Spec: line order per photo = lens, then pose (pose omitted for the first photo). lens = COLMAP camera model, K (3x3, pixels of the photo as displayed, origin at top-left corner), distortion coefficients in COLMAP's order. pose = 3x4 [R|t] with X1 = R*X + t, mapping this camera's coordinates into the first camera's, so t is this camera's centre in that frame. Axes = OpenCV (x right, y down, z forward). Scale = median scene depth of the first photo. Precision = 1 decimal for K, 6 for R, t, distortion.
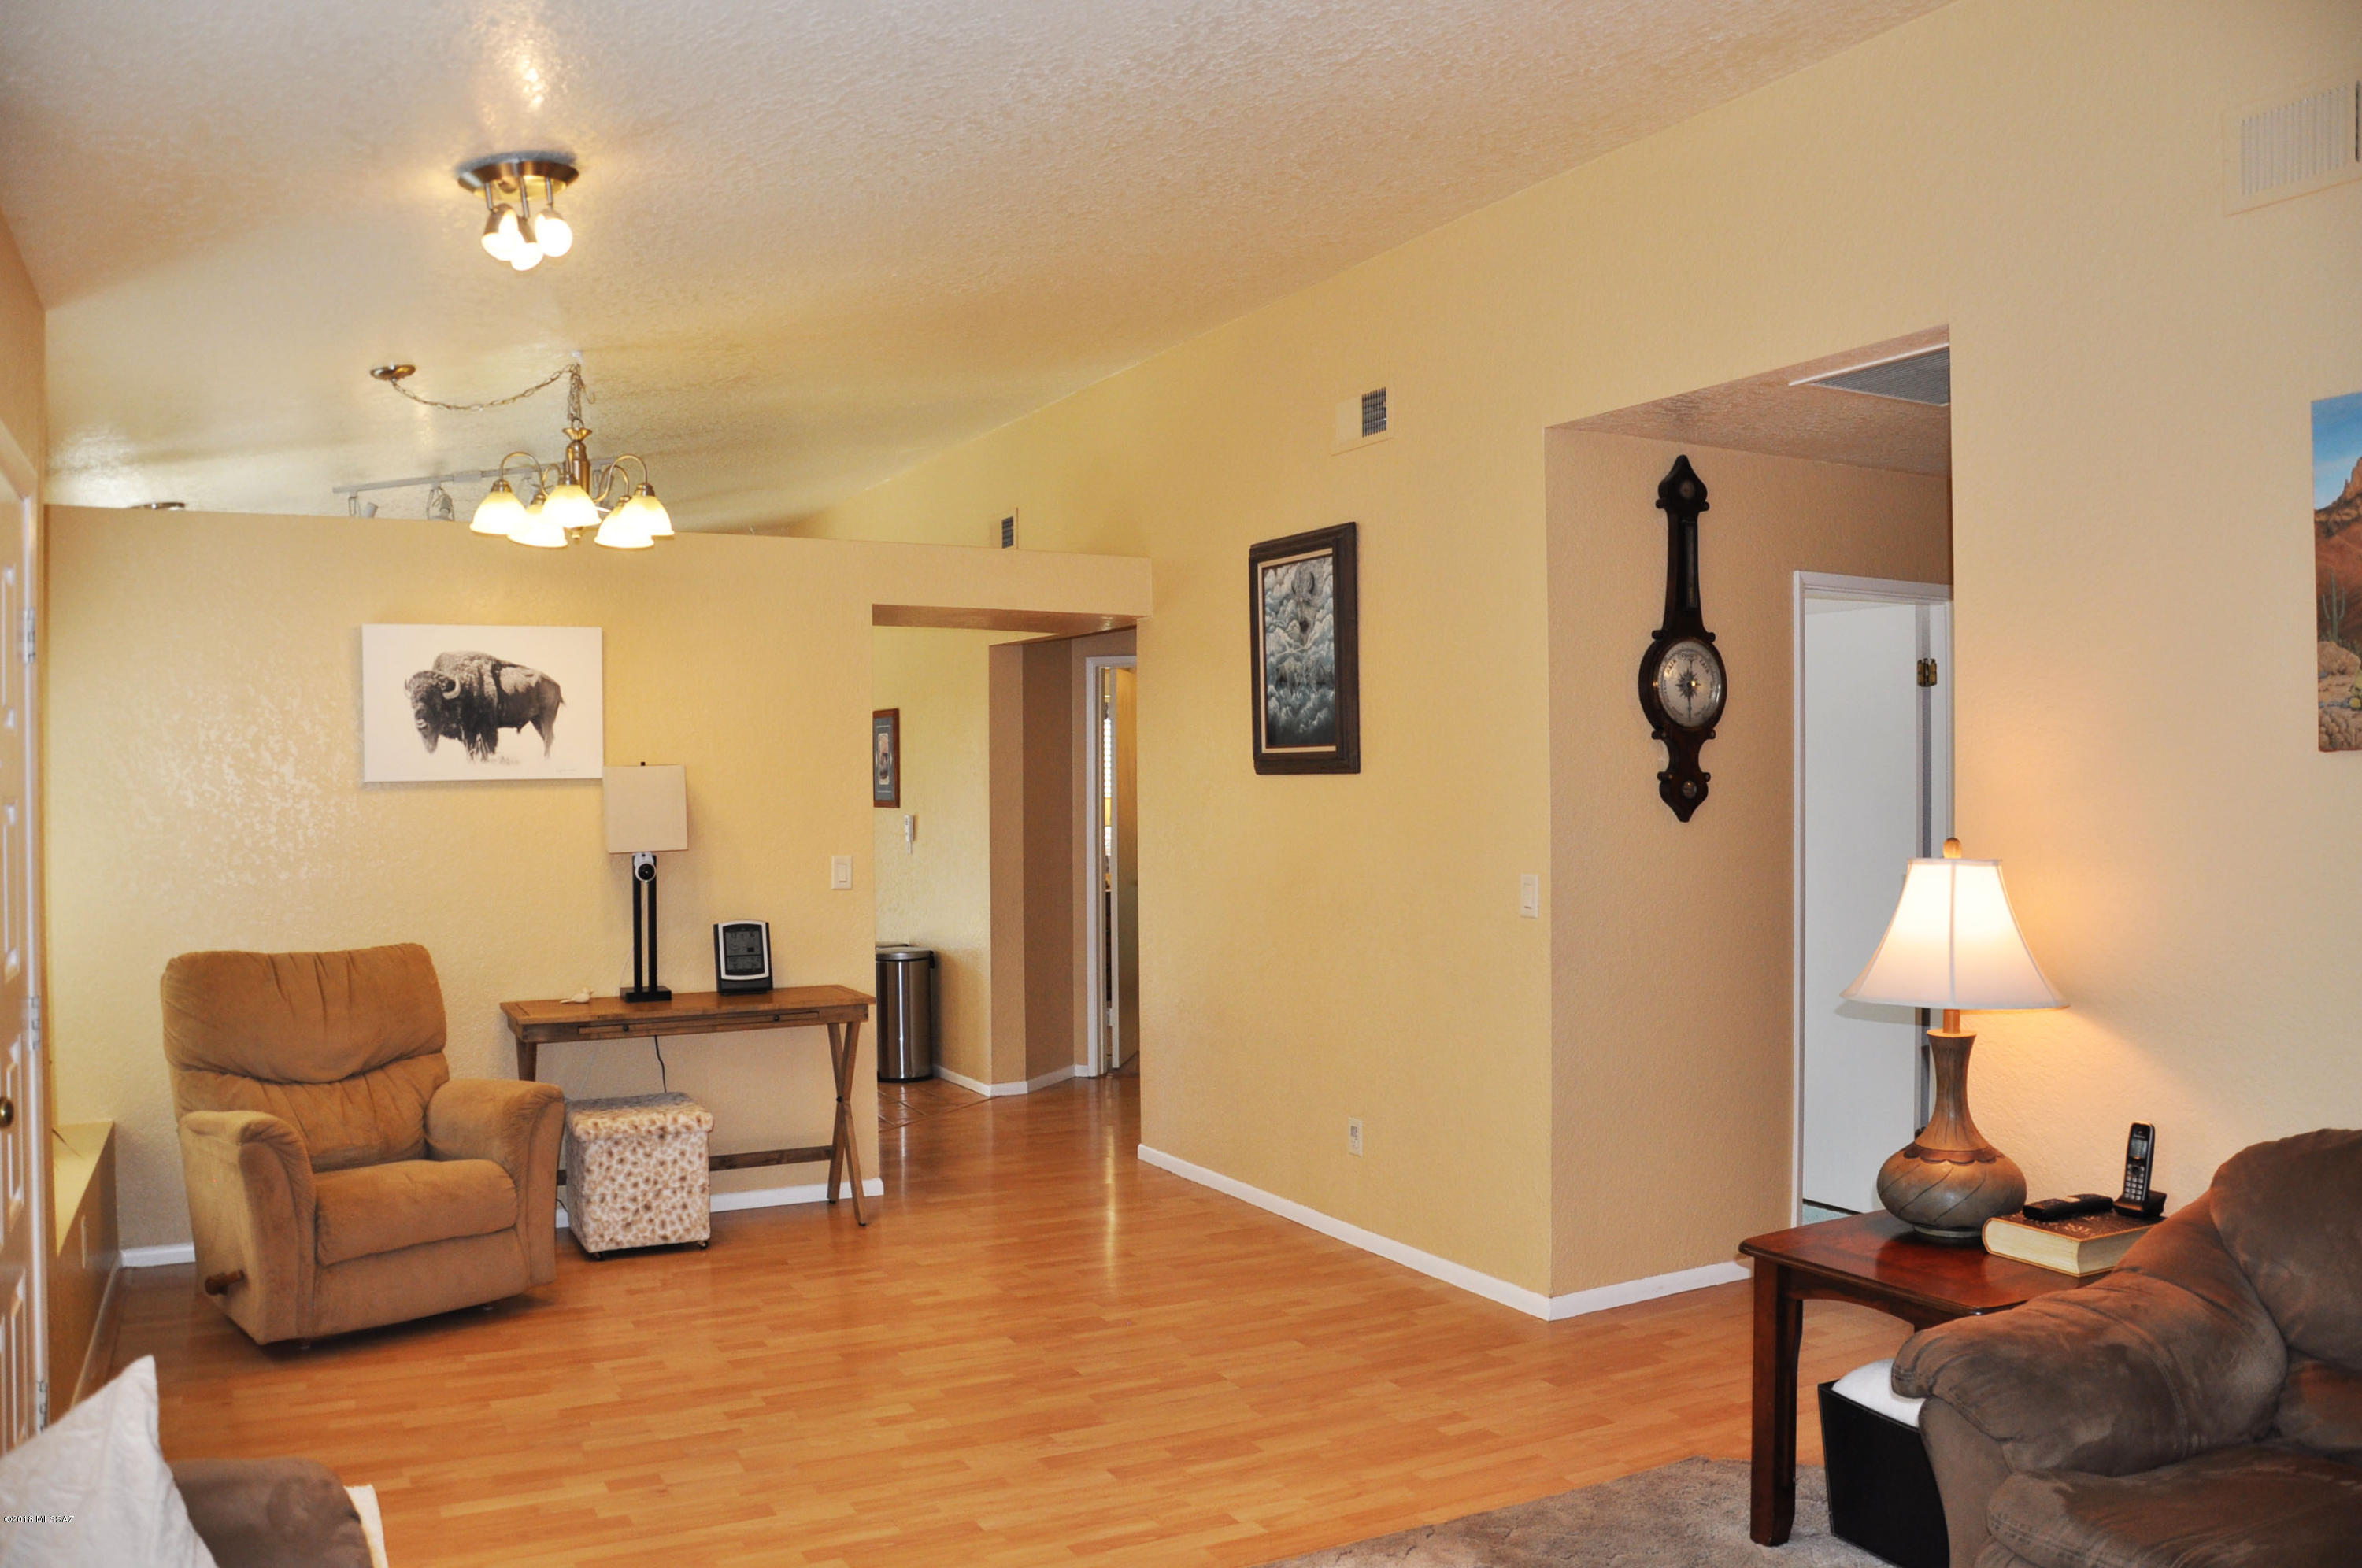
lens RADIAL K [[1841.1, 0, 1185.5], [0, 1841.1, 783.2], [0, 0, 1]] dist [-0.141985, 0.092035]
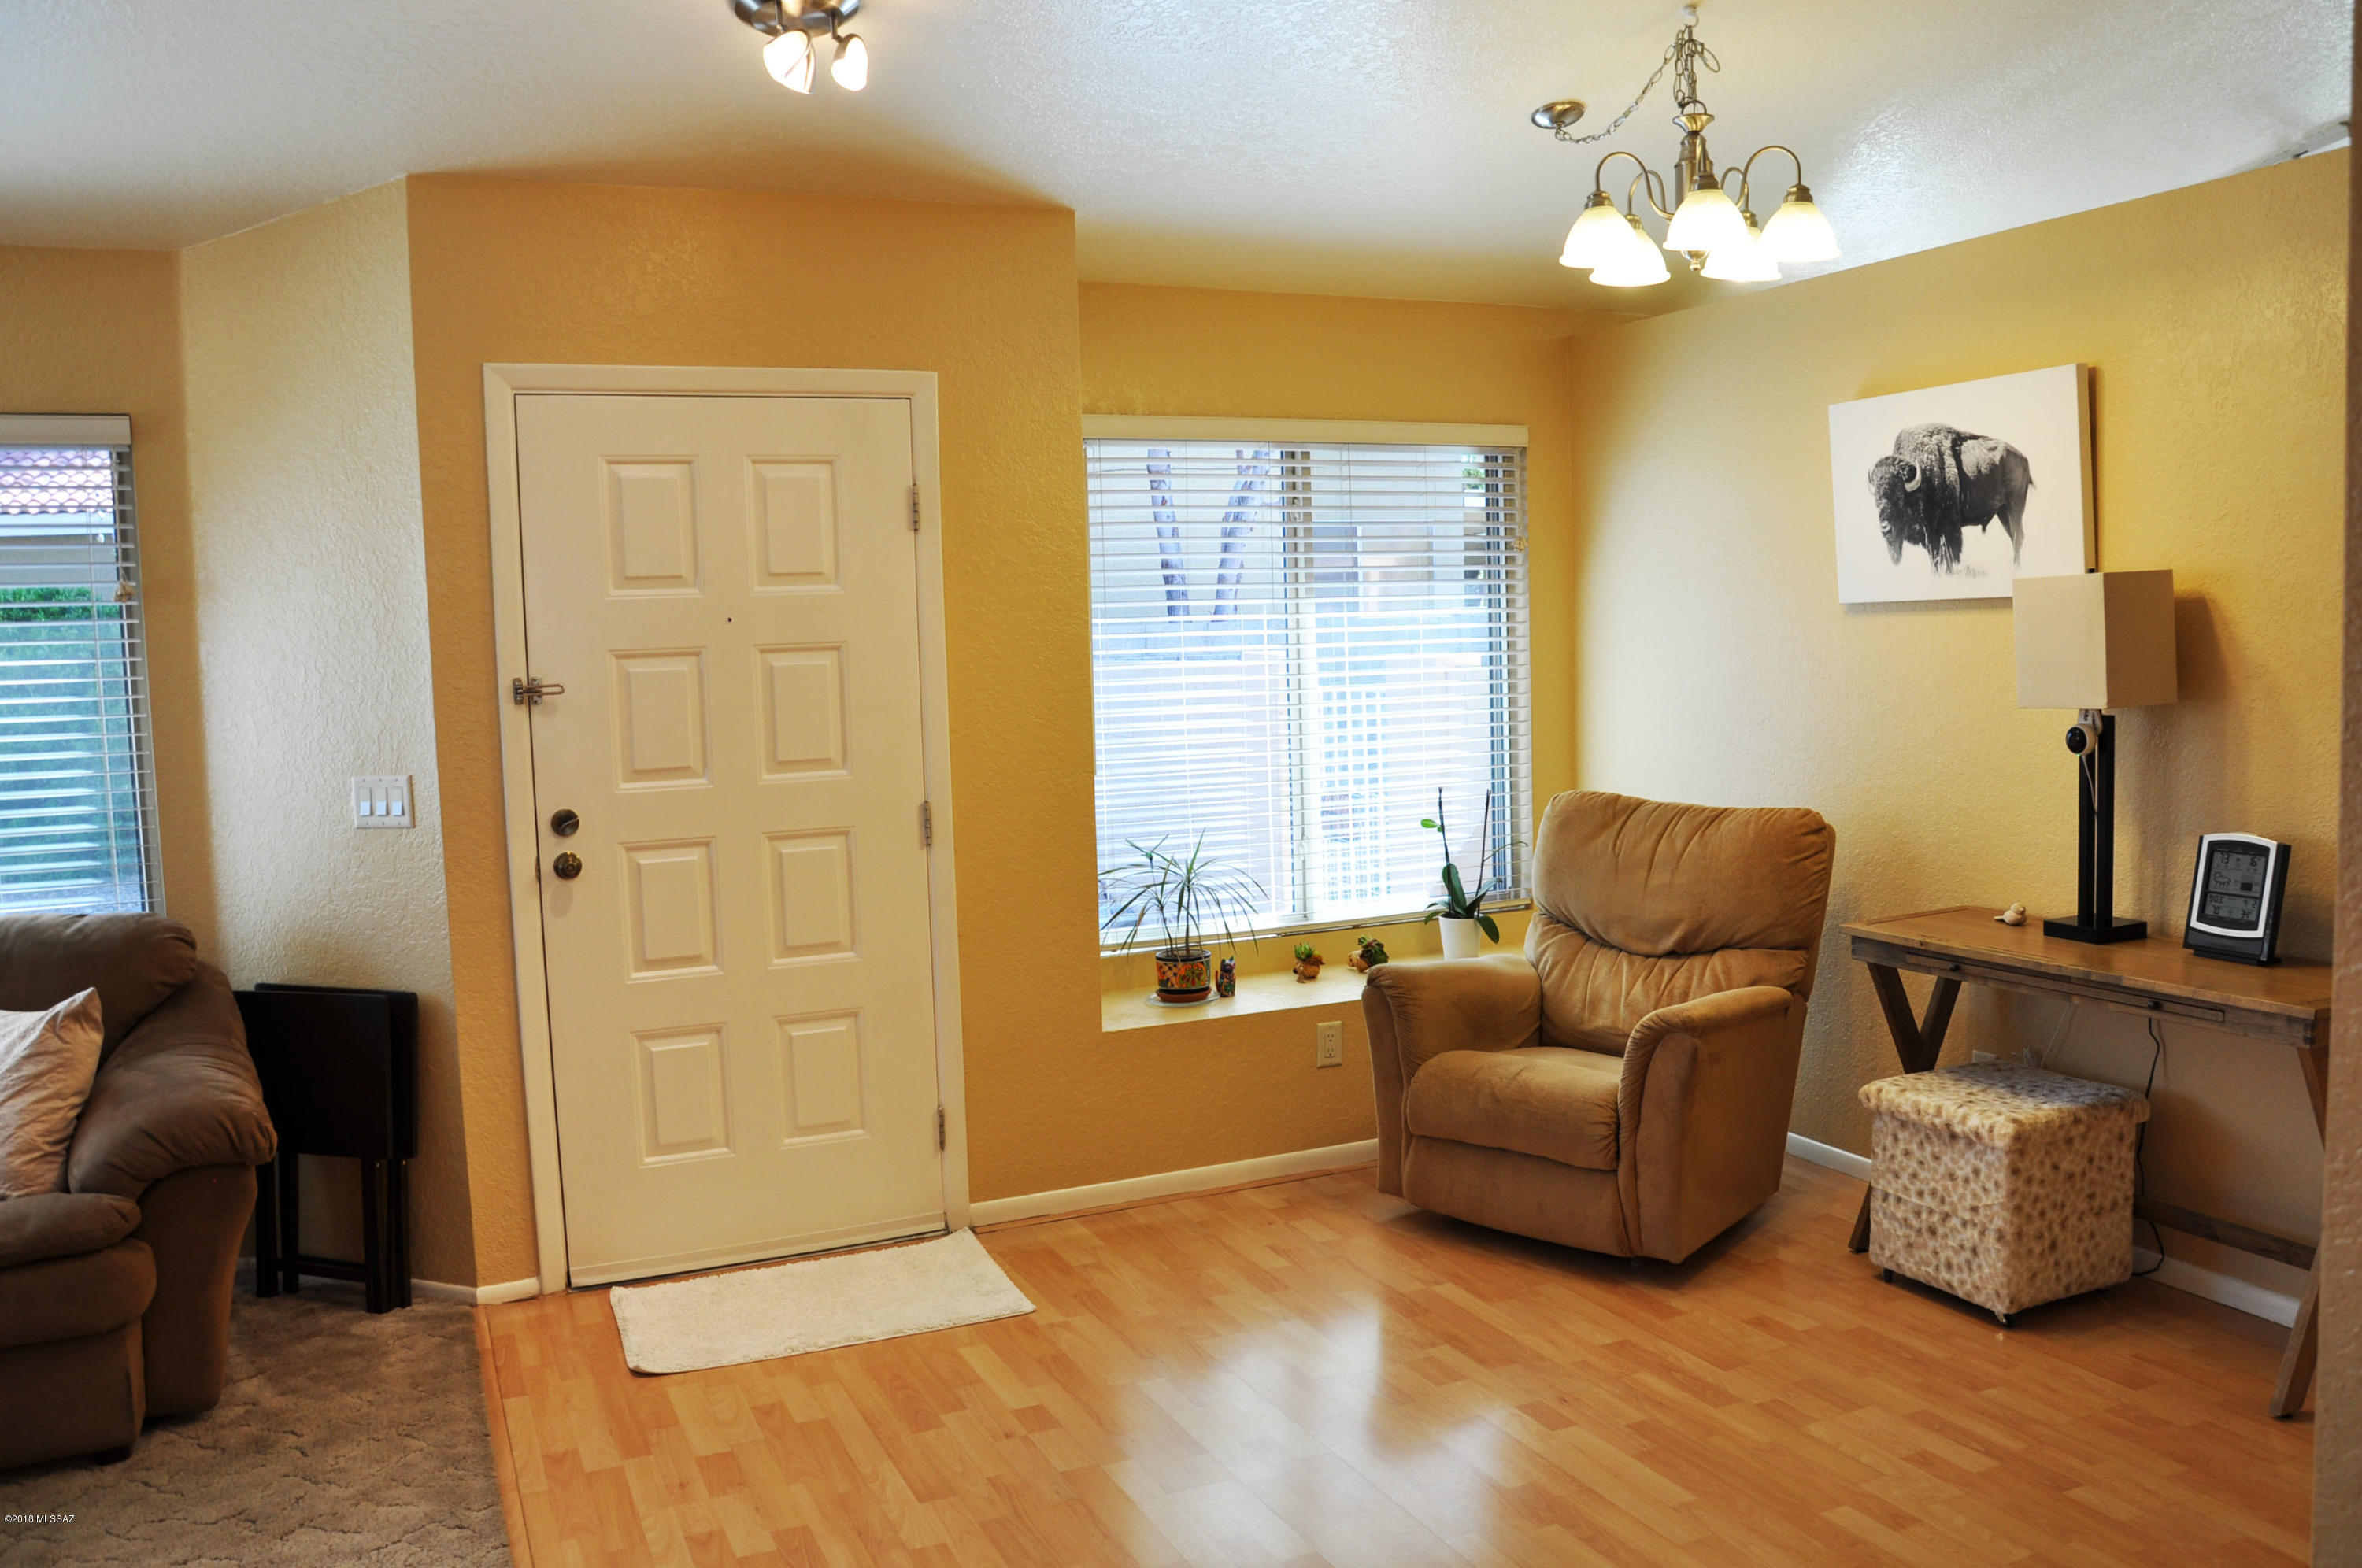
lens RADIAL K [[1841.1, 0, 1173.7], [0, 1841.1, 777.6], [0, 0, 1]] dist [-0.141985, 0.092035]
pose [[-0.063029, 0.092466, -0.993719, 0.364138], [0.028551, 0.995458, 0.090817, -0.004903], [0.997603, -0.022647, -0.065383, 0.743167]]
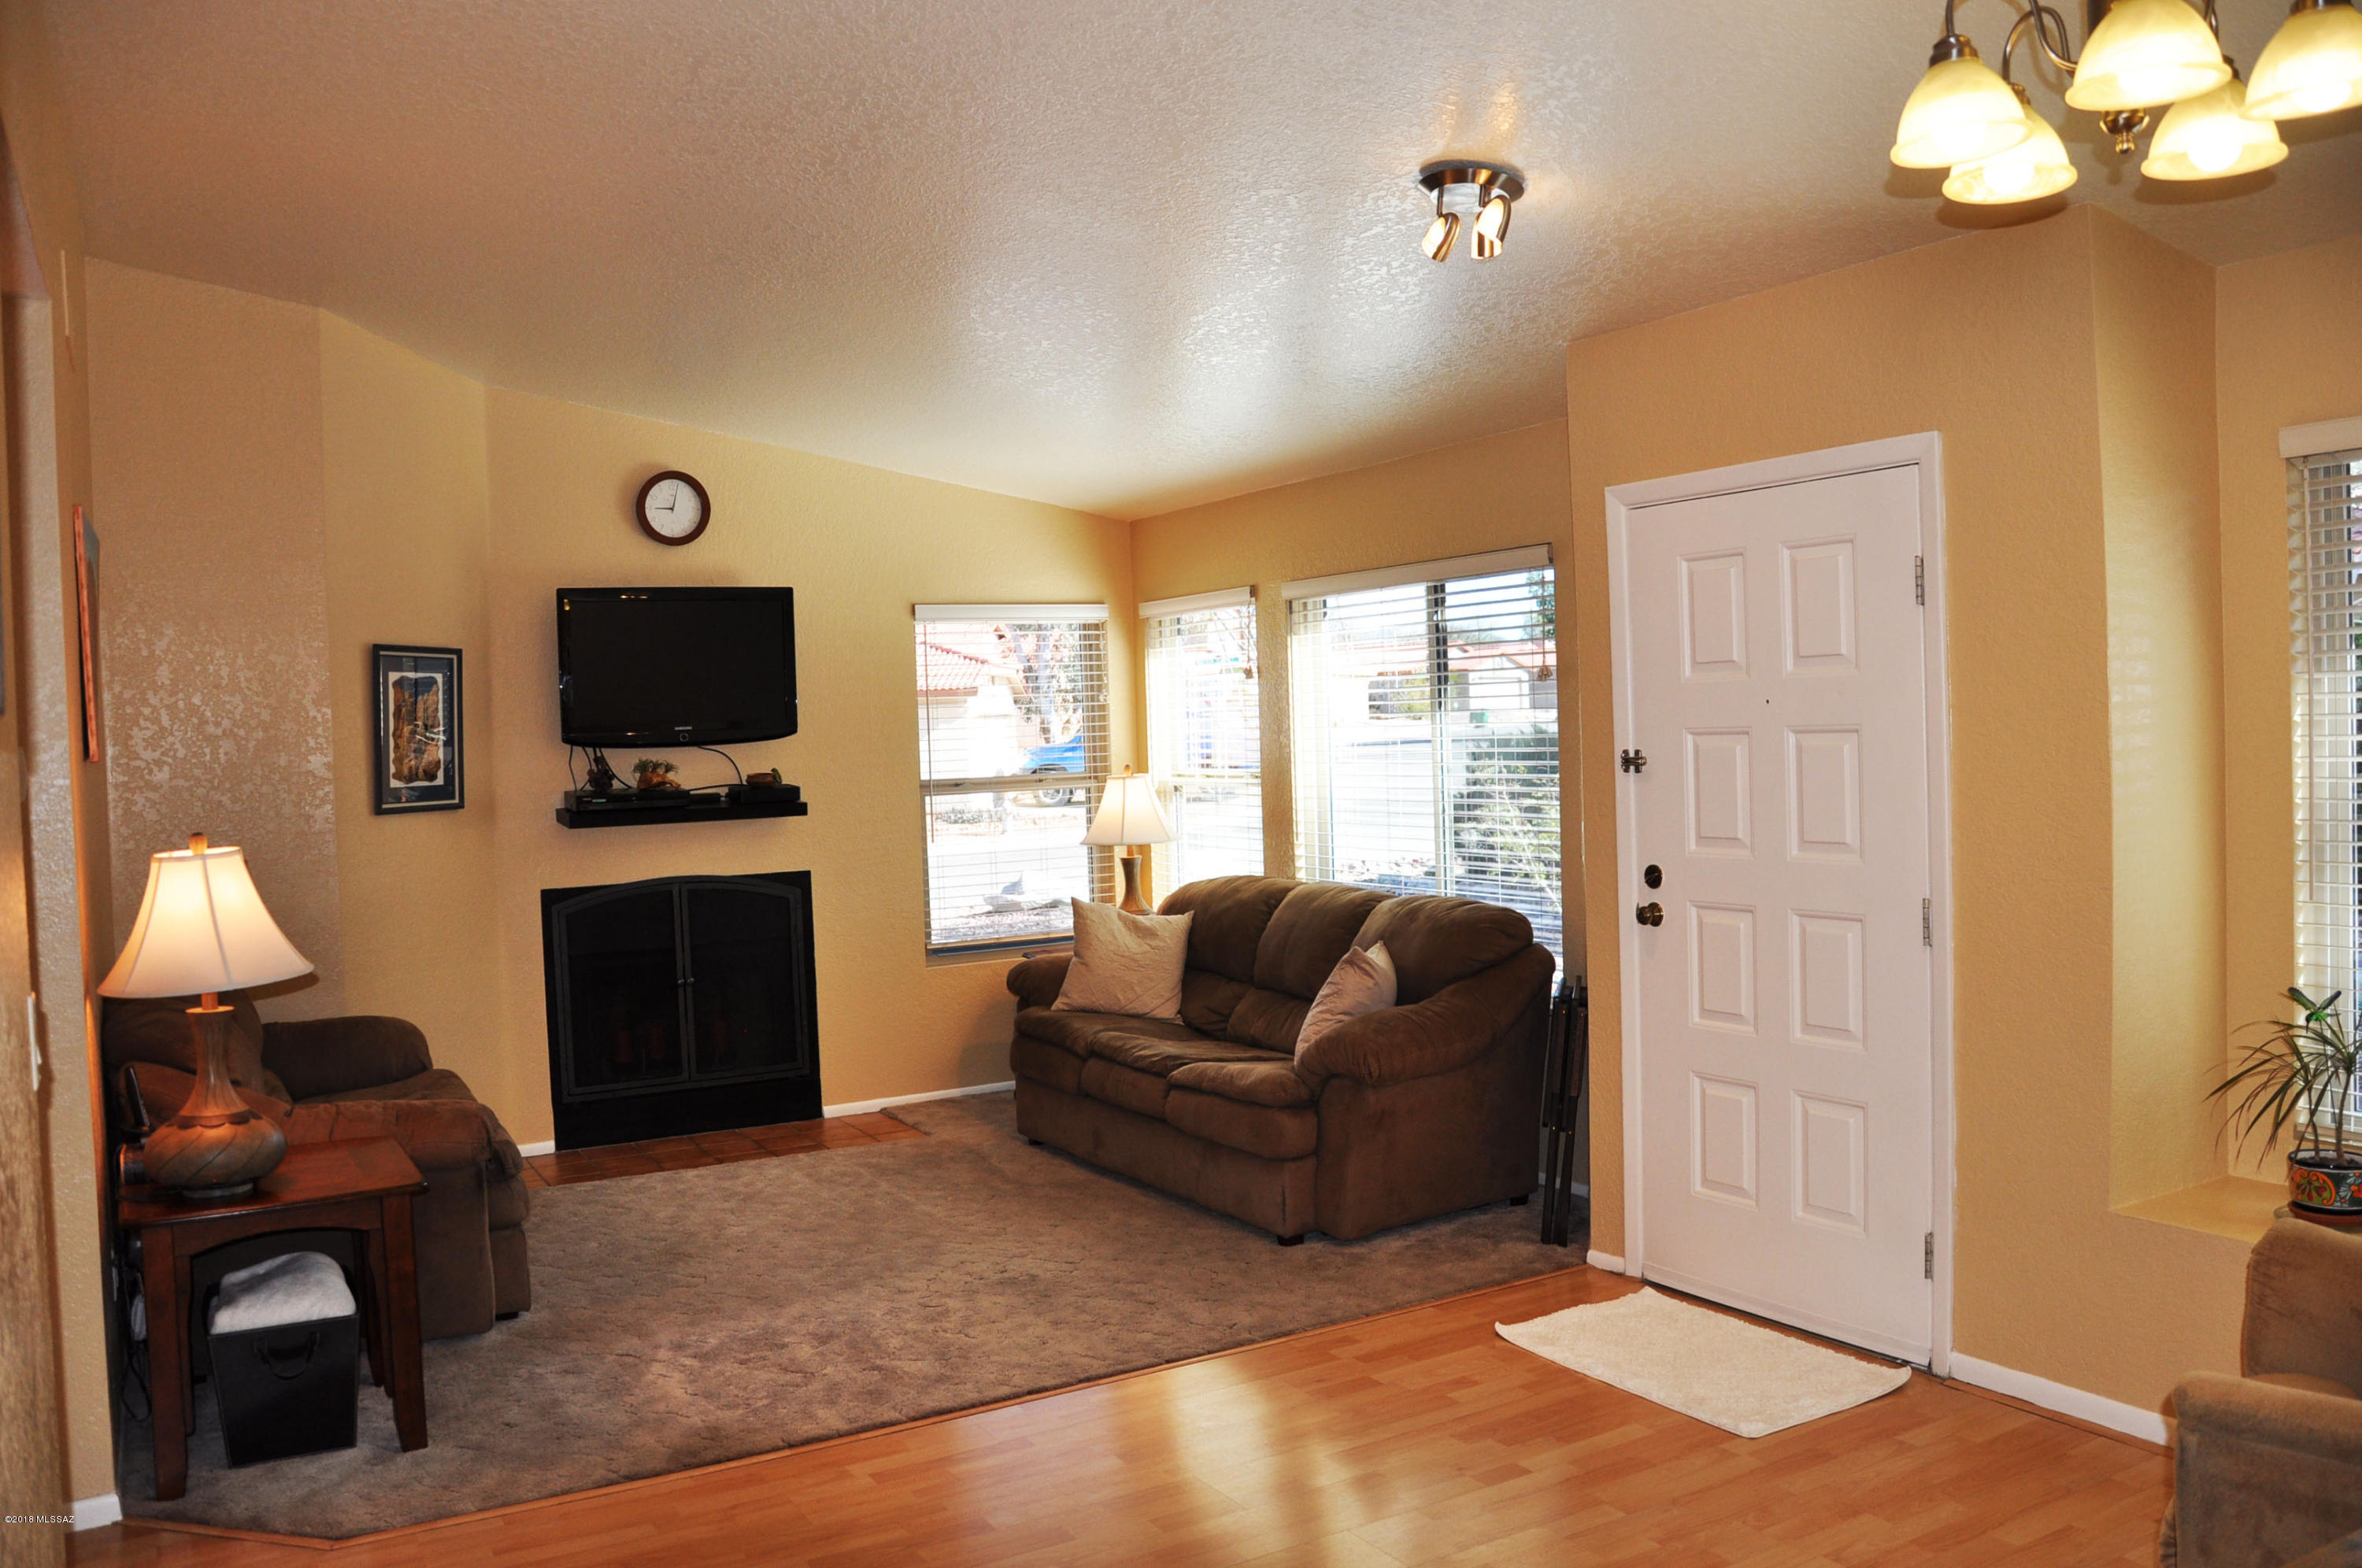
lens RADIAL K [[1841.1, 0, 1172.6], [0, 1841.1, 781.2], [0, 0, 1]] dist [-0.141985, 0.092035]
pose [[-0.997883, 0.040989, -0.050497, -0.060827], [0.039266, 0.998627, 0.034661, -0.009285], [0.051848, 0.032605, -0.998123, 1.256320]]
